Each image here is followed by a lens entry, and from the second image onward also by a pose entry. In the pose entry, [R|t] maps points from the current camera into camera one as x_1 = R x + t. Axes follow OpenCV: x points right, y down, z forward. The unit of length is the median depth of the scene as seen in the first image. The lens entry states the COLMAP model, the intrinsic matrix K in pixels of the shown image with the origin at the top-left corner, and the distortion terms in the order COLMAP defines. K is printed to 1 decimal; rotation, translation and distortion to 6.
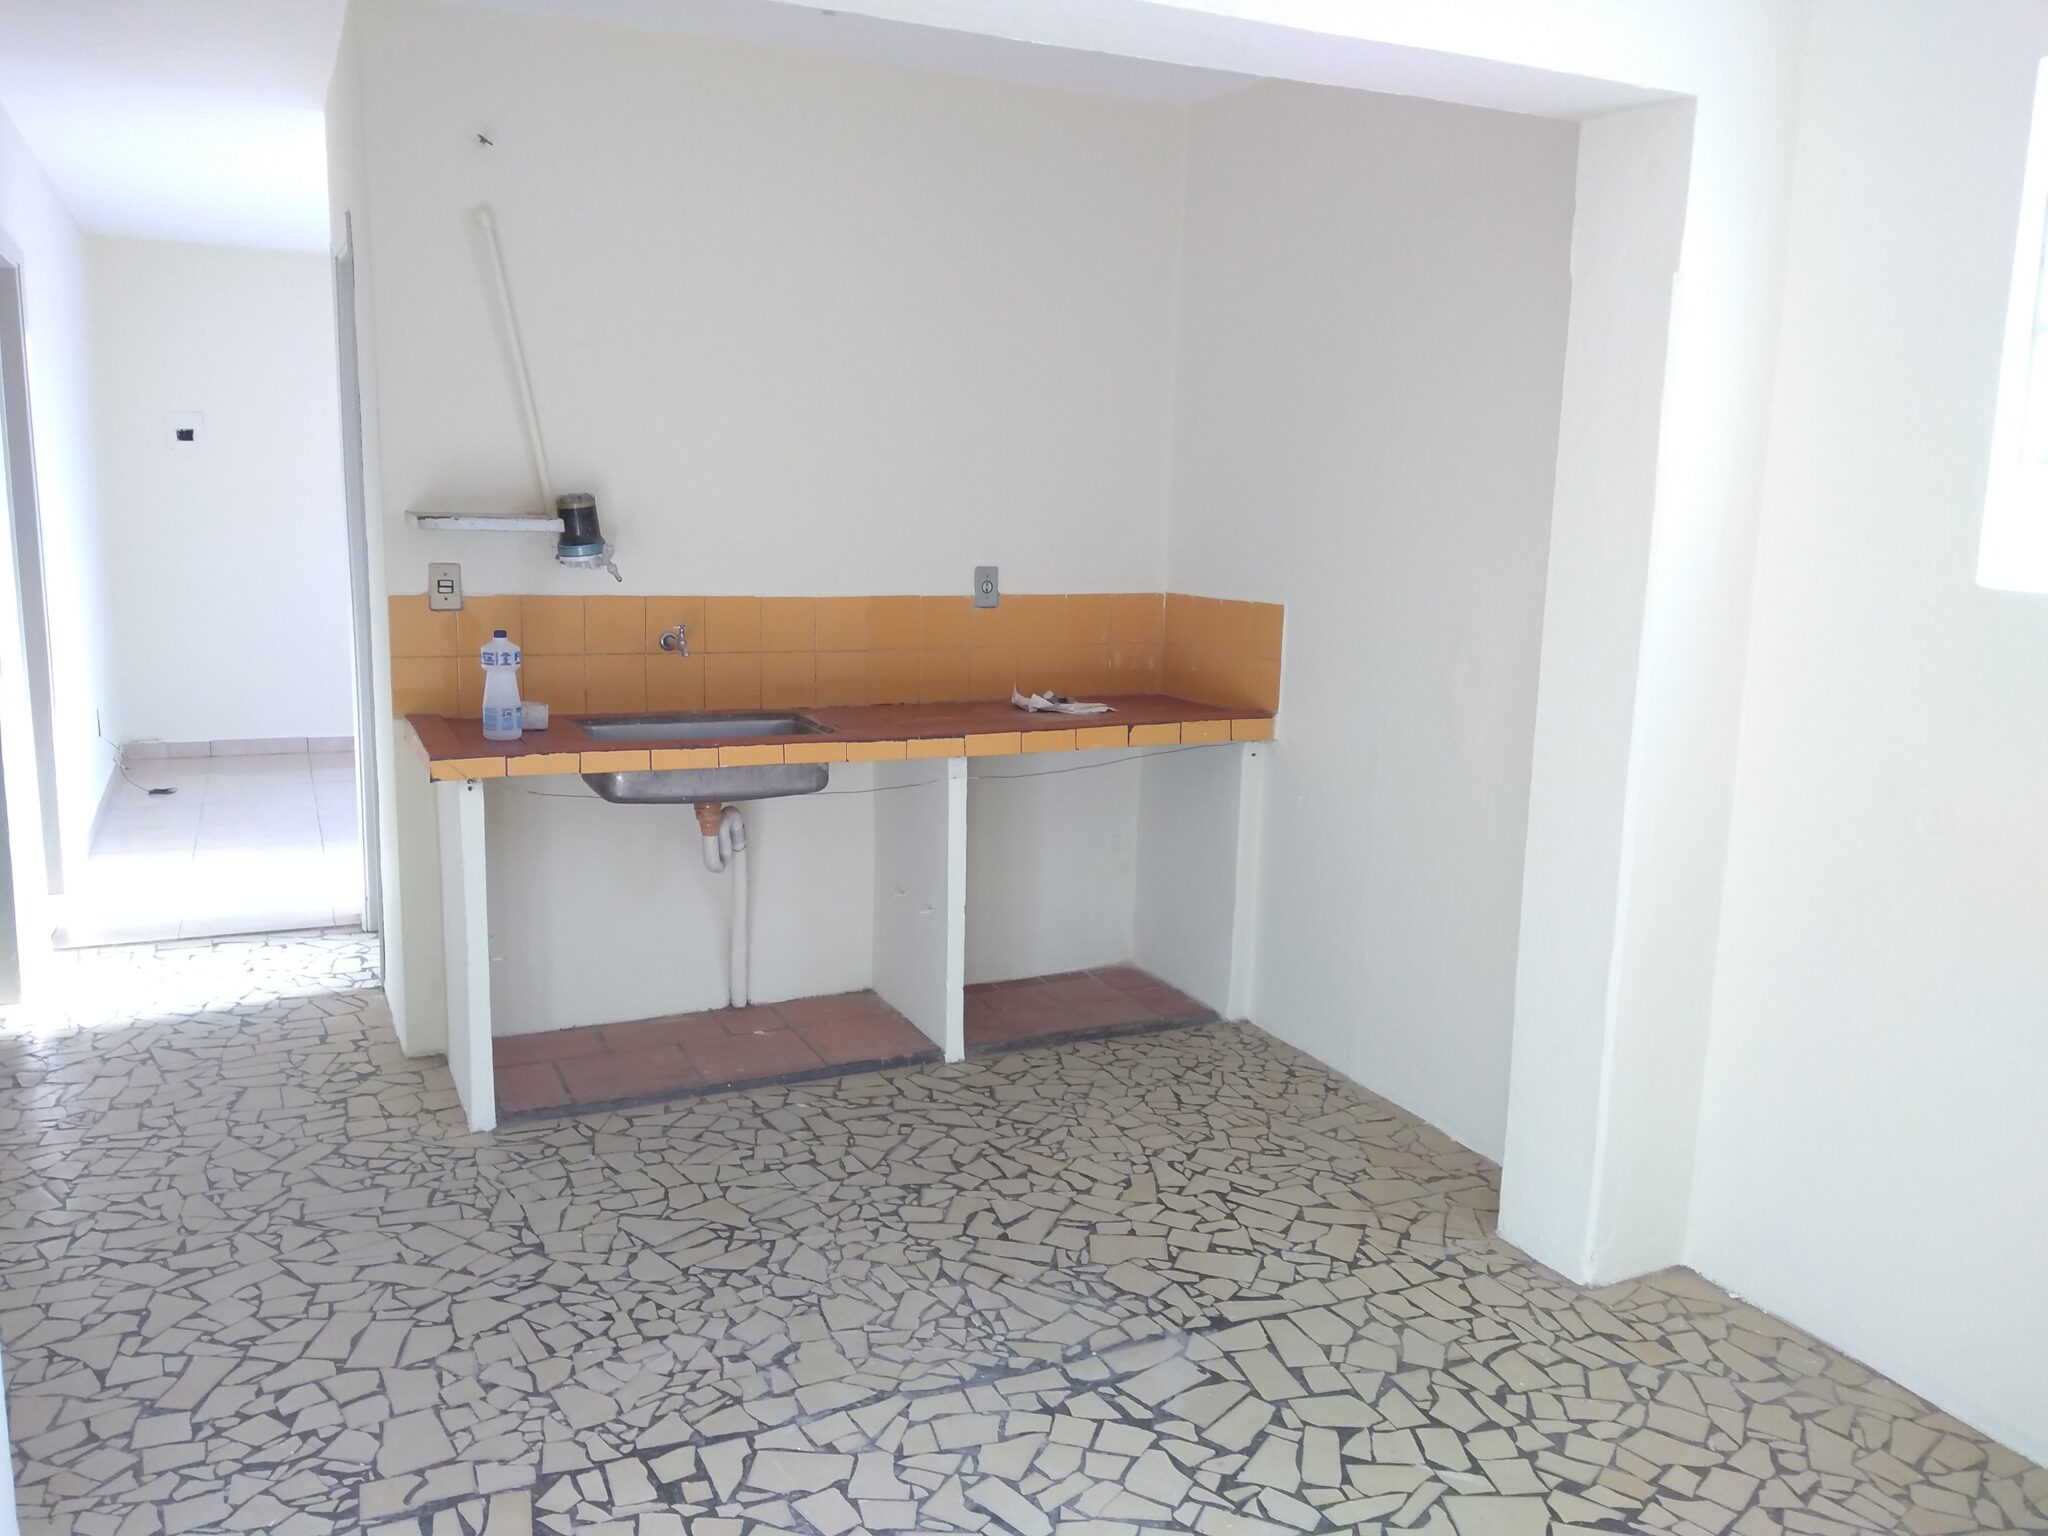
lens RADIAL K [[1580.2, 0, 1016.2], [0, 1580.2, 774.7], [0, 0, 1]] dist [0.057031, -0.096240]
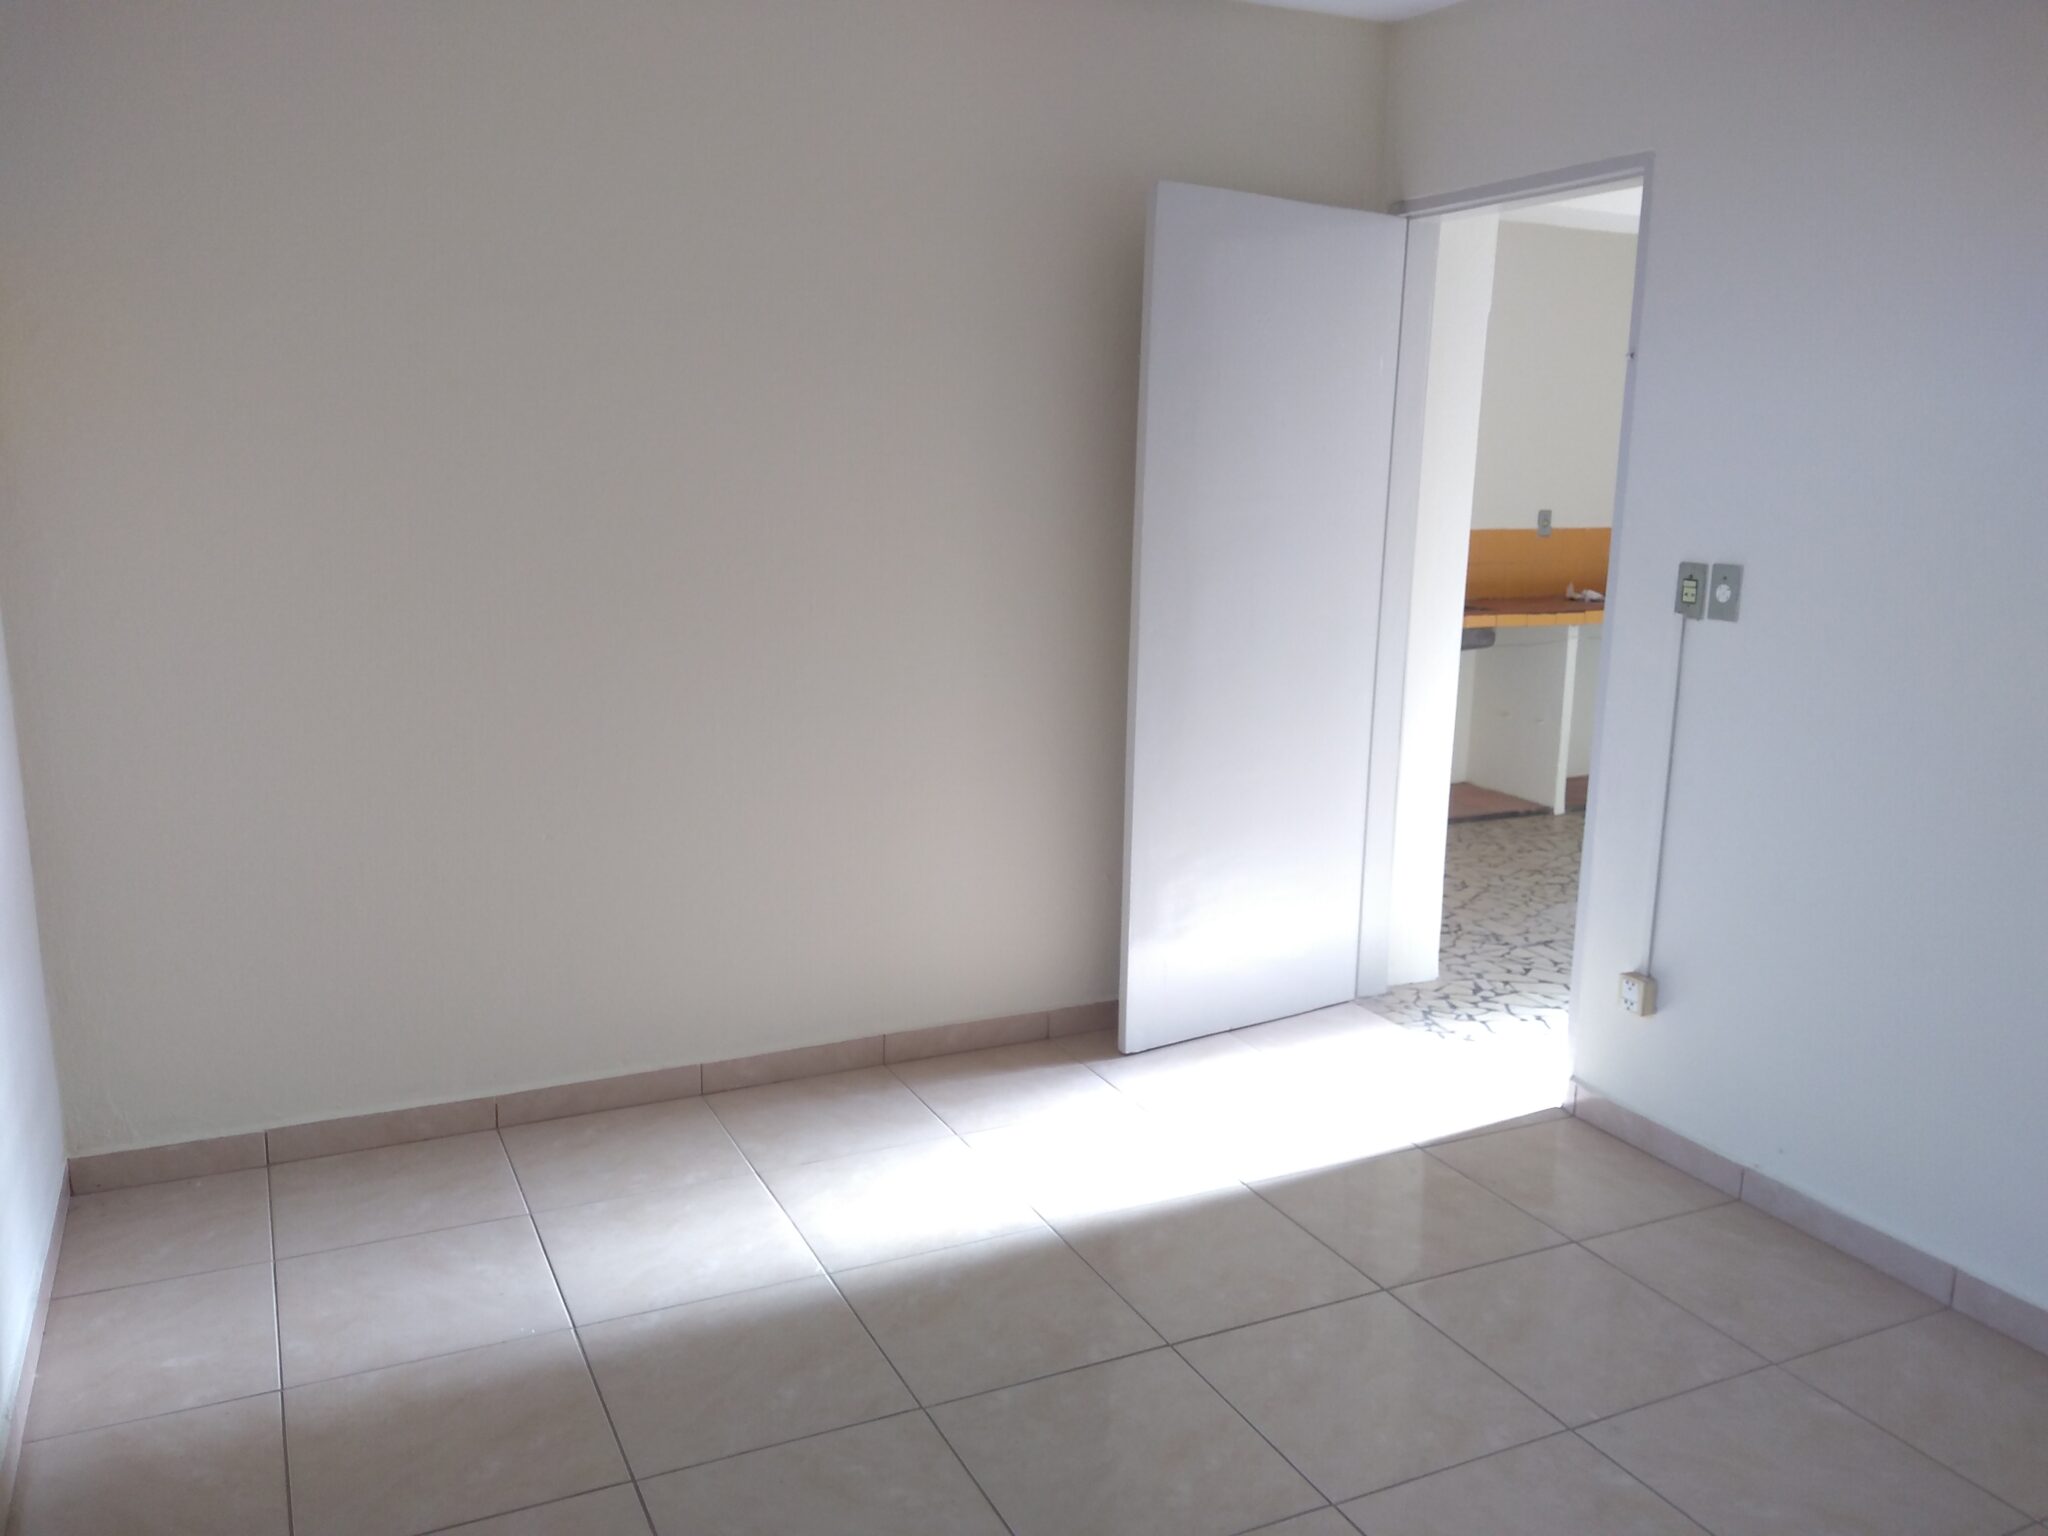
lens RADIAL K [[1580.2, 0, 1016.2], [0, 1580.2, 774.7], [0, 0, 1]] dist [0.057031, -0.096240]
pose [[0.999996, -0.002176, -0.001538, -0.784108], [0.002211, 0.999722, 0.023454, 0.132626], [0.001486, -0.023457, 0.999724, -0.831487]]
